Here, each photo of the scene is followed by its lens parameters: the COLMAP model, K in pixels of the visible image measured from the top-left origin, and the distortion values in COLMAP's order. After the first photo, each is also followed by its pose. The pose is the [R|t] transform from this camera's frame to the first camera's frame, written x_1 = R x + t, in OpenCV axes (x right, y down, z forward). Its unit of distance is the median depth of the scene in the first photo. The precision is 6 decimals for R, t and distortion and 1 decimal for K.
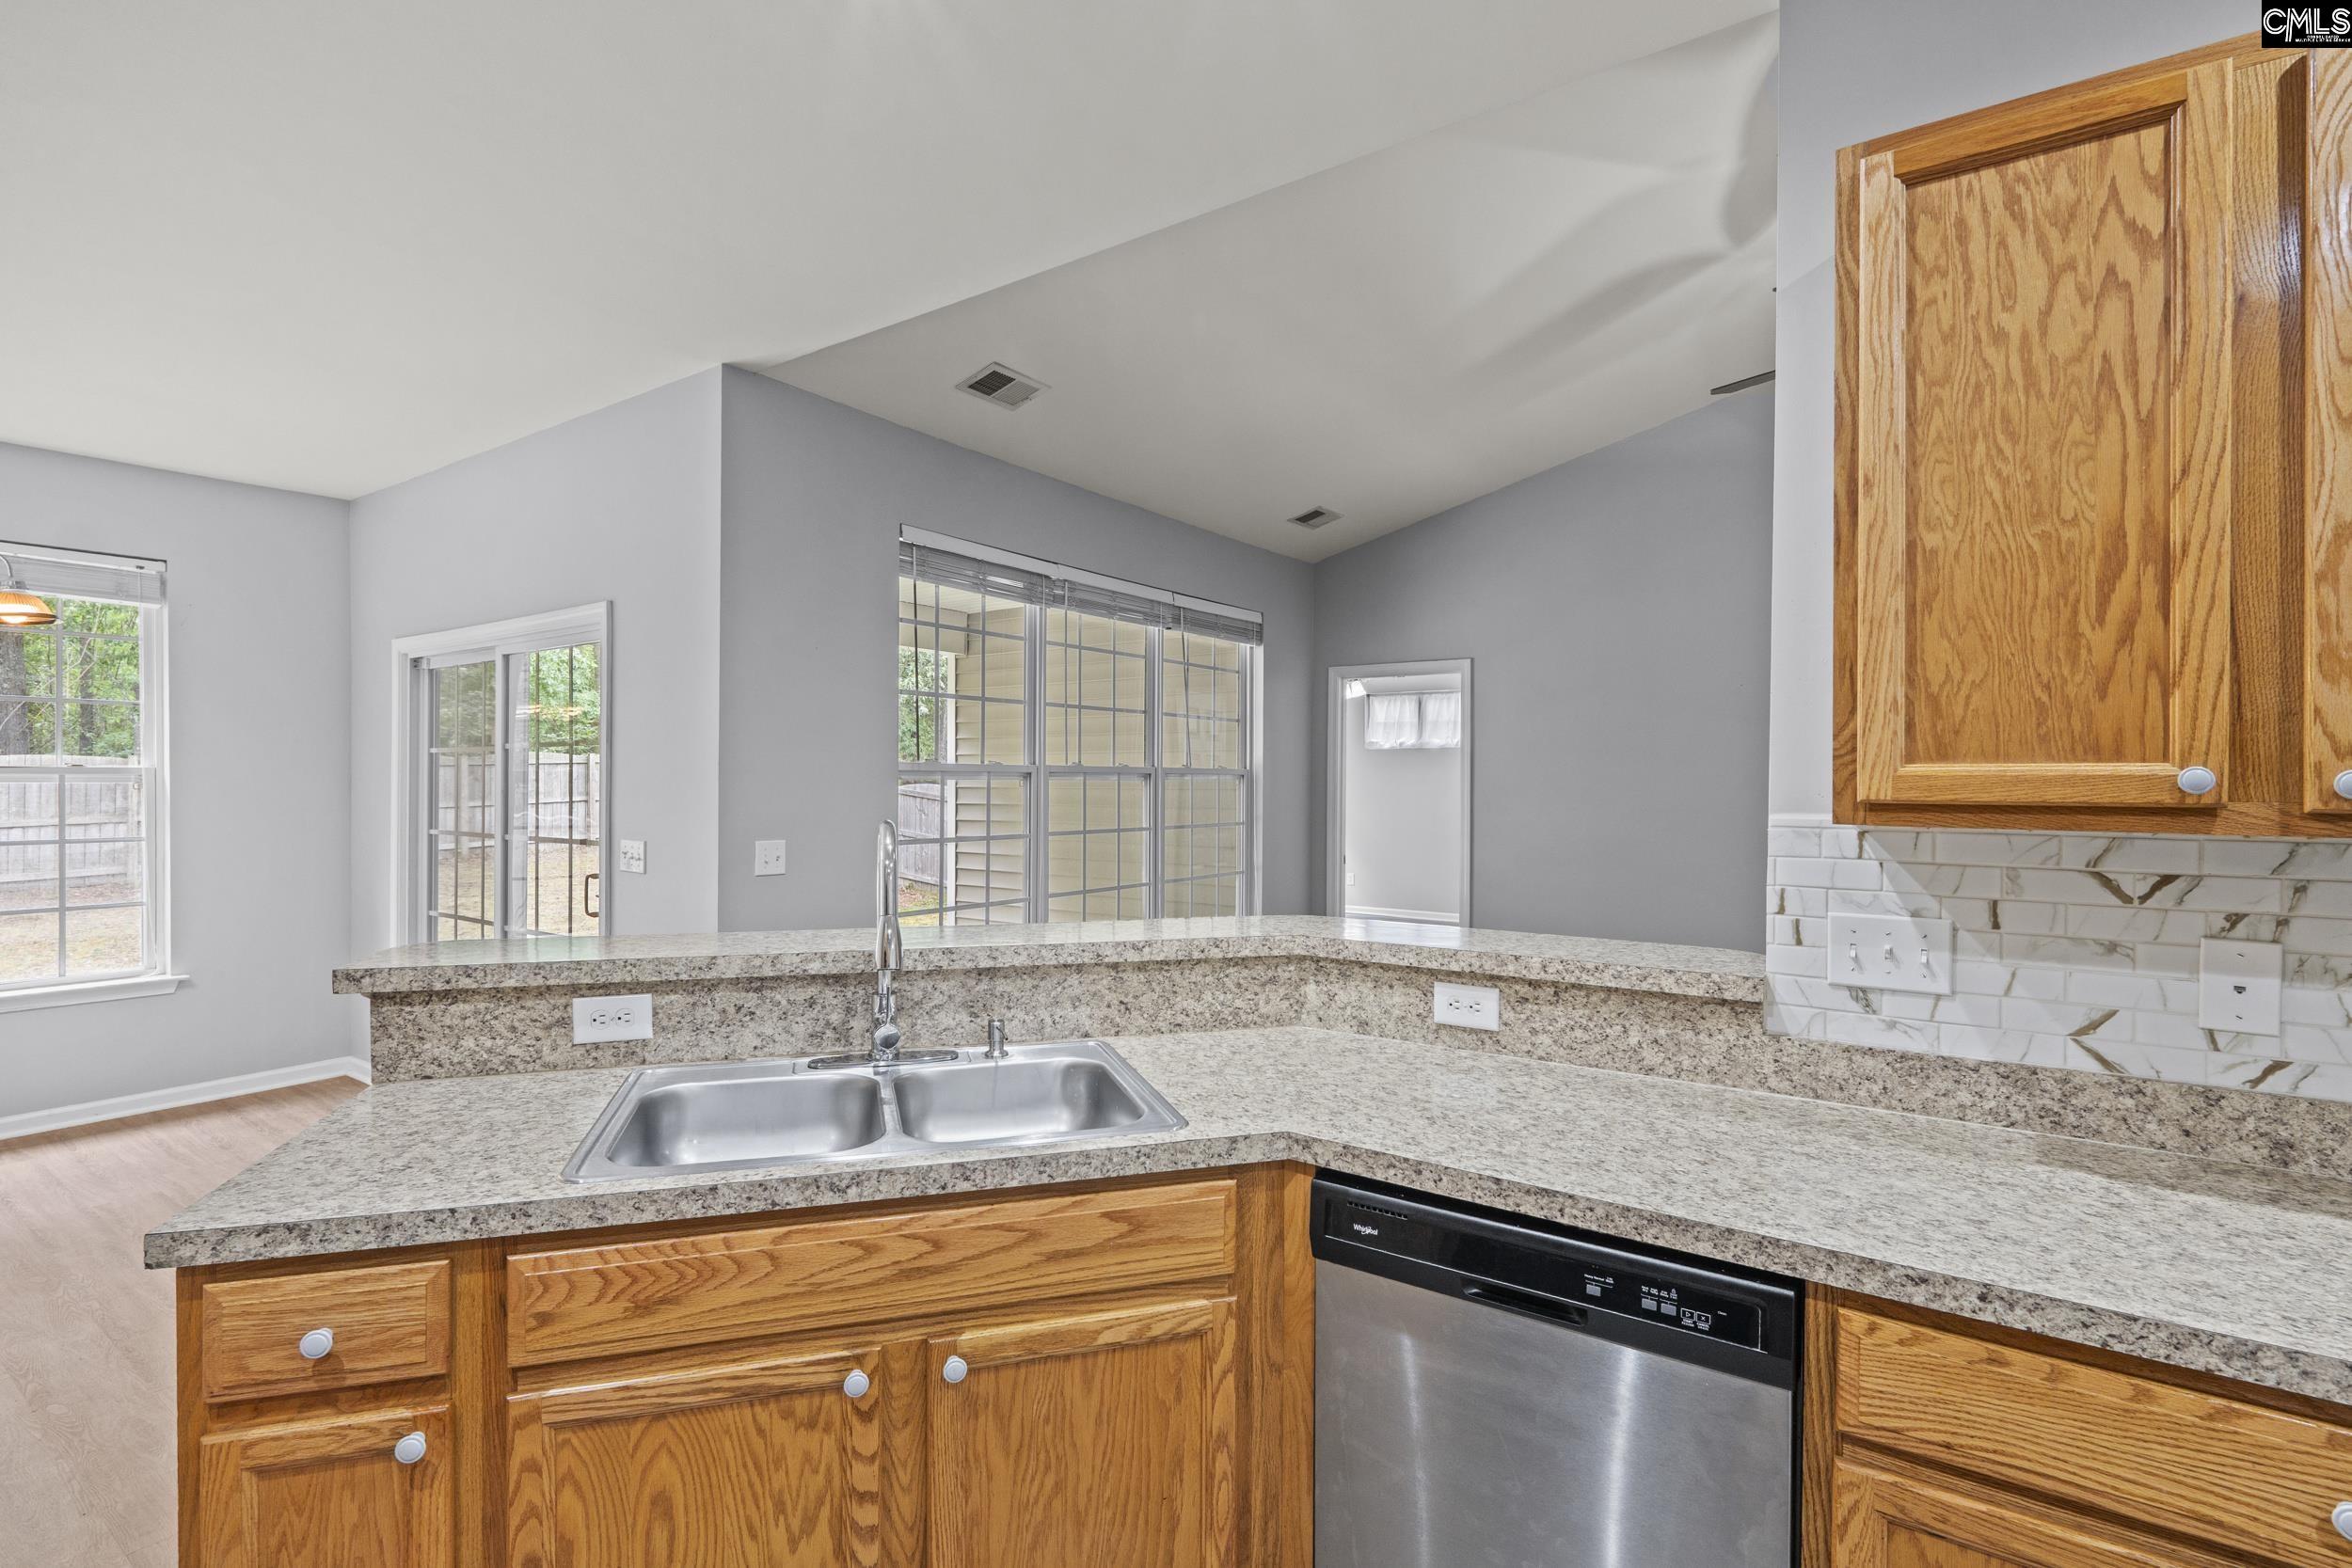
lens RADIAL K [[1103.5, 0, 1176.0], [0, 1103.5, 784.0], [0, 0, 1]] dist [-0.001319, 0.000327]
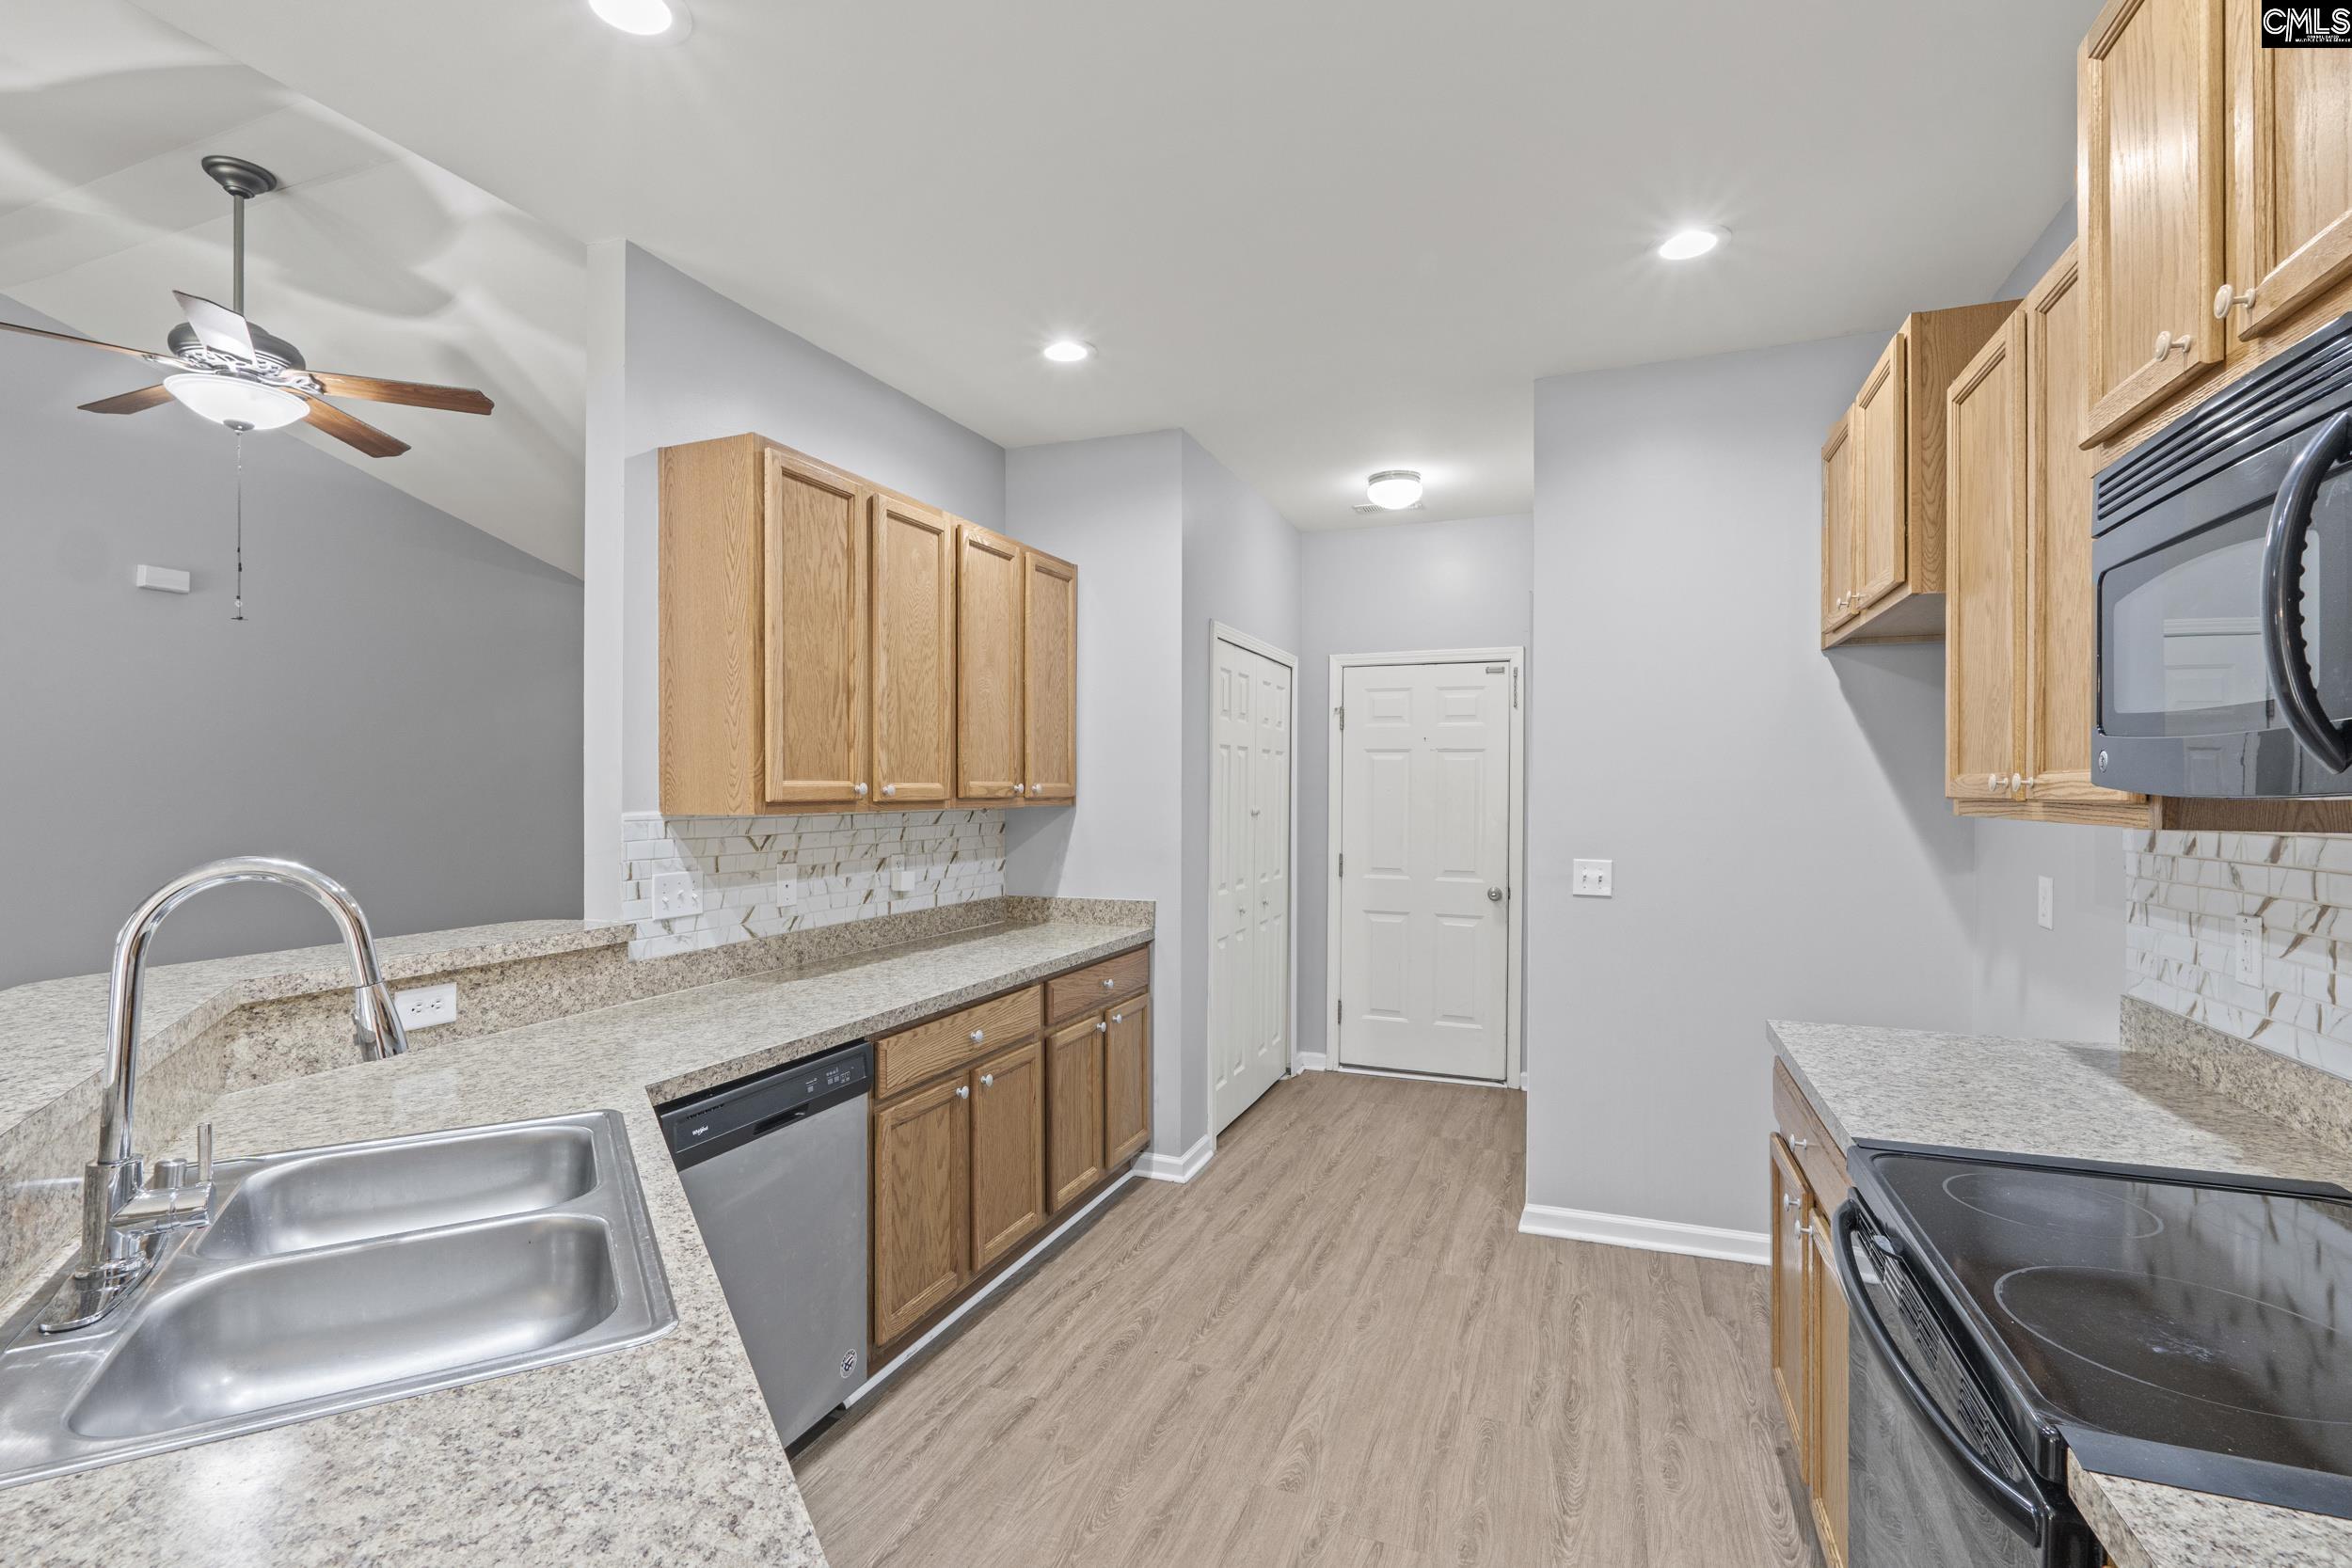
lens RADIAL K [[1083.2, 0, 1165.8], [0, 1083.2, 796.0], [0, 0, 1]] dist [-0.004775, 0.000472]
pose [[-0.236887, -0.010209, 0.971484, -1.176748], [0.004246, 0.999924, 0.011543, -0.009398], [-0.971528, 0.006860, -0.236826, 0.737895]]
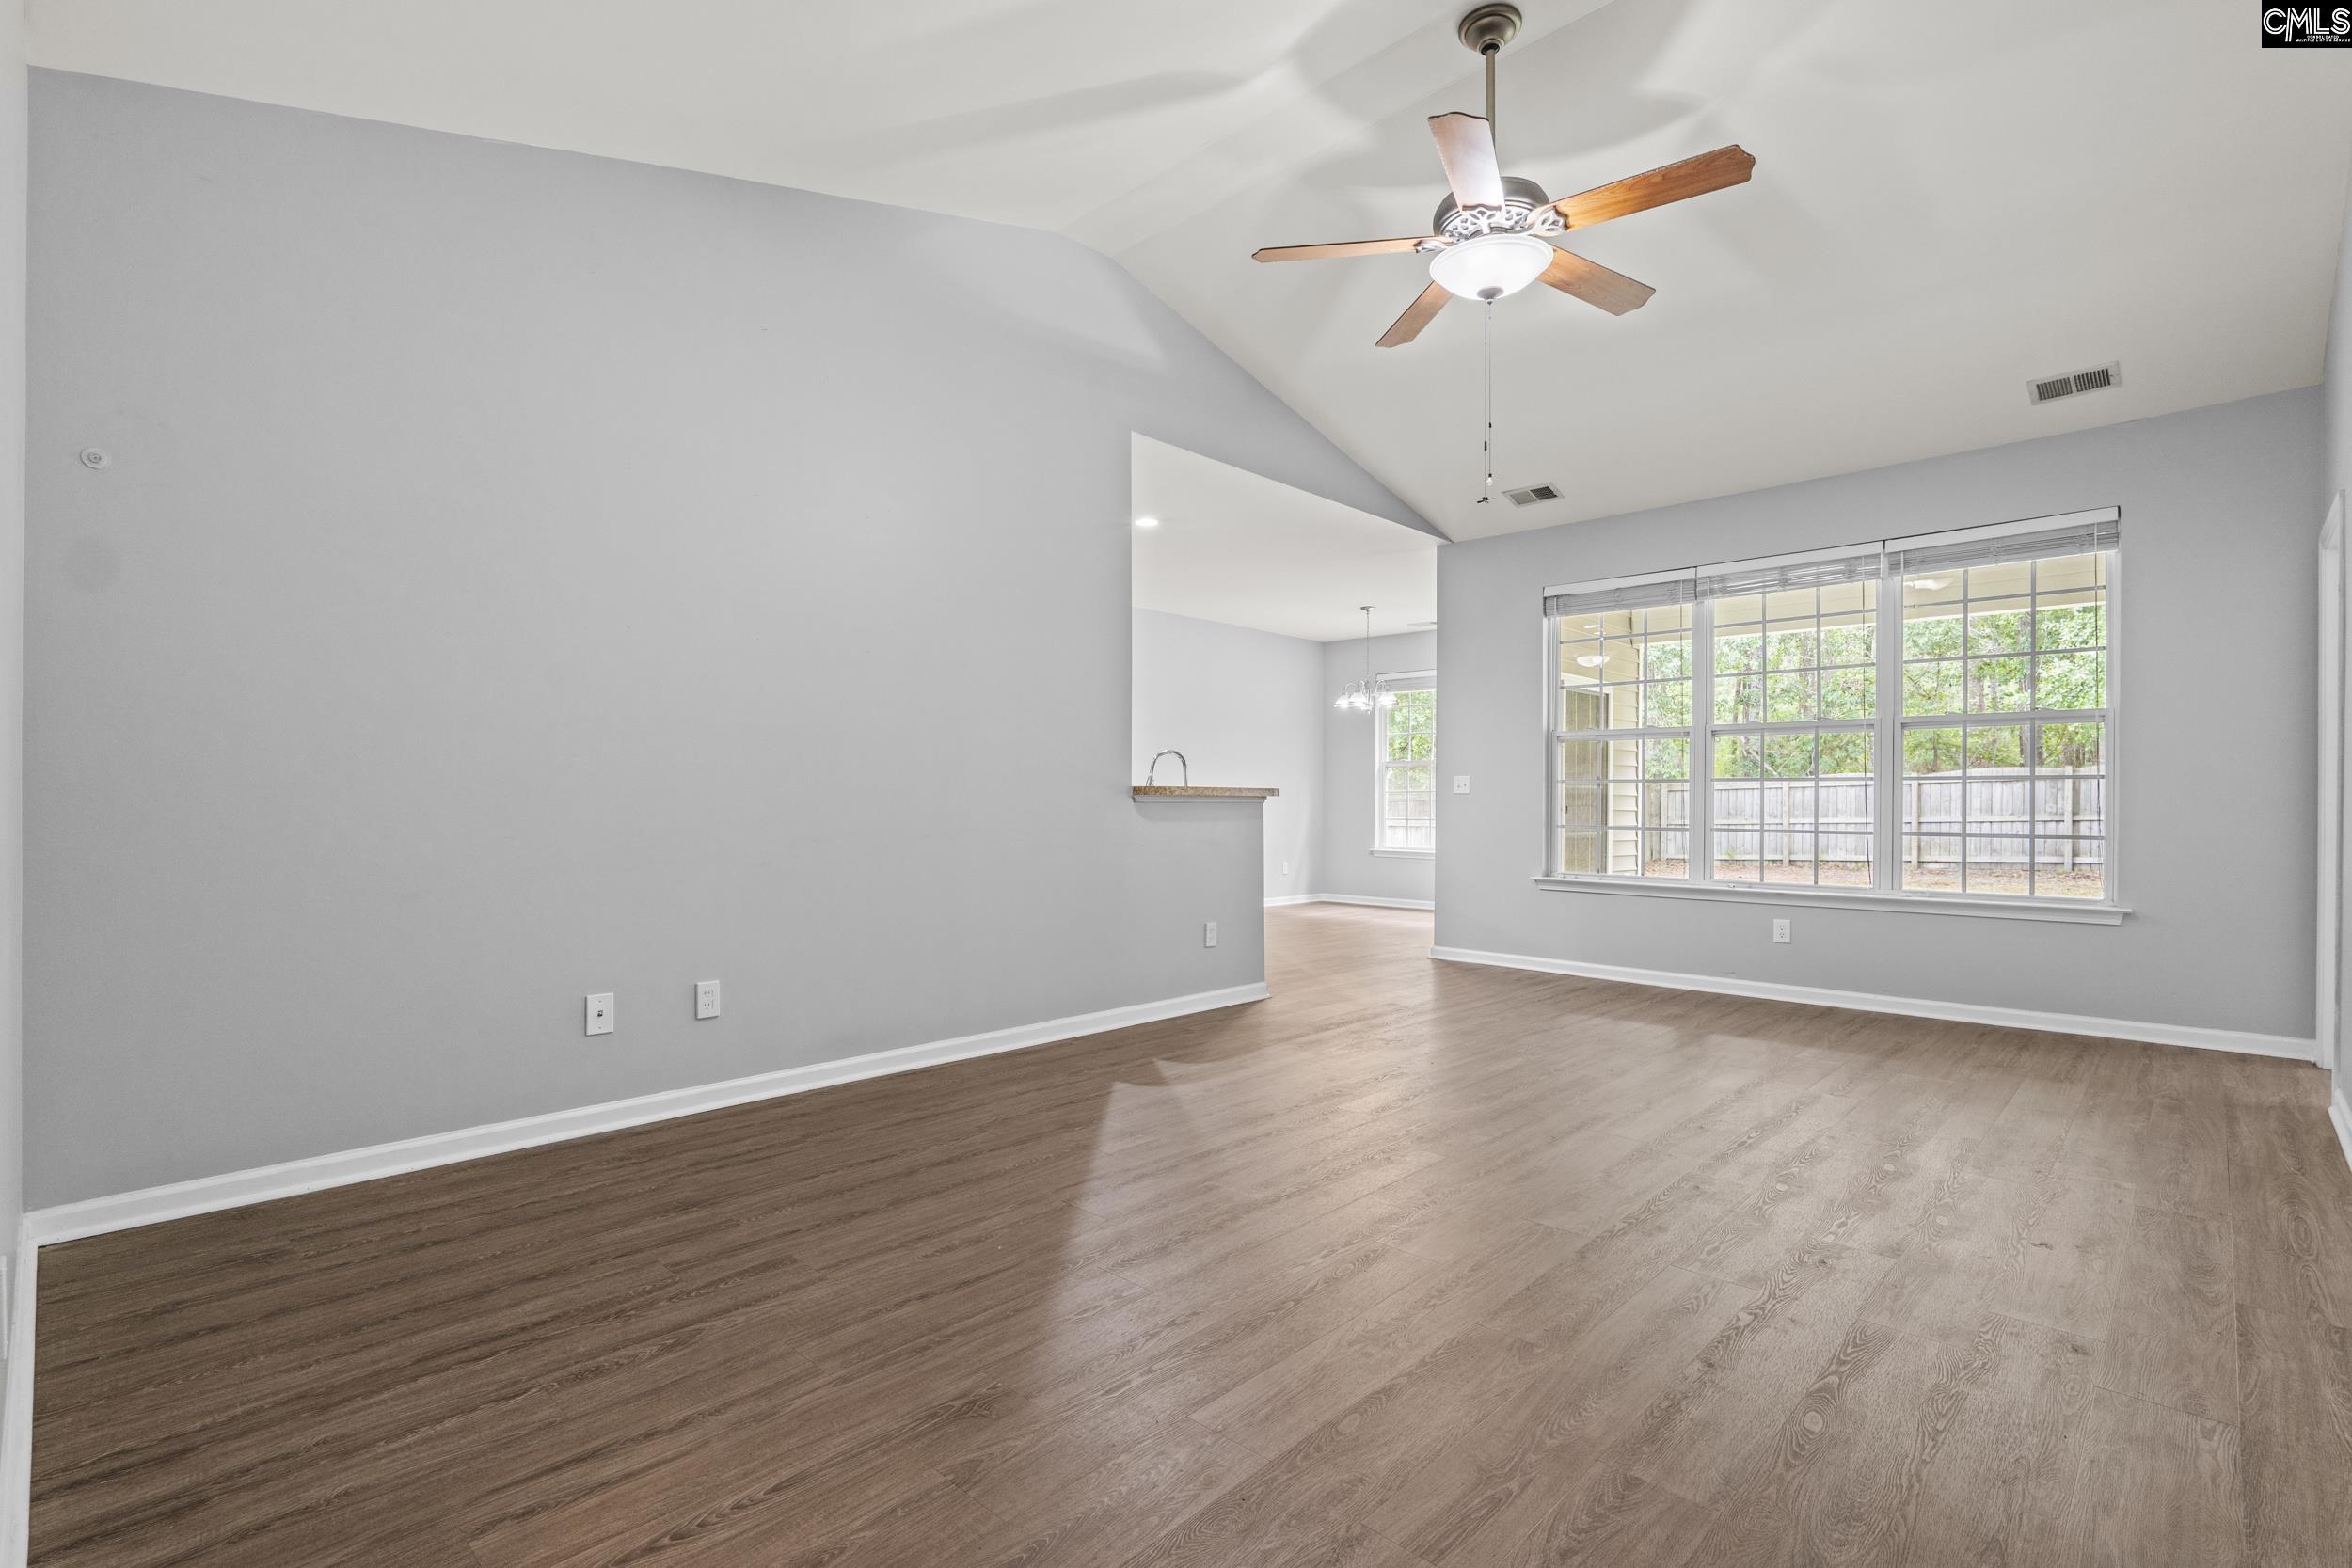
lens RADIAL K [[1083.2, 0, 1165.8], [0, 1083.2, 796.0], [0, 0, 1]] dist [-0.004775, 0.000472]
pose [[-0.159053, -0.011193, -0.987207, 3.728506], [-0.008452, 0.999915, -0.009975, 0.254171], [0.987234, 0.006758, -0.159134, 1.818482]]
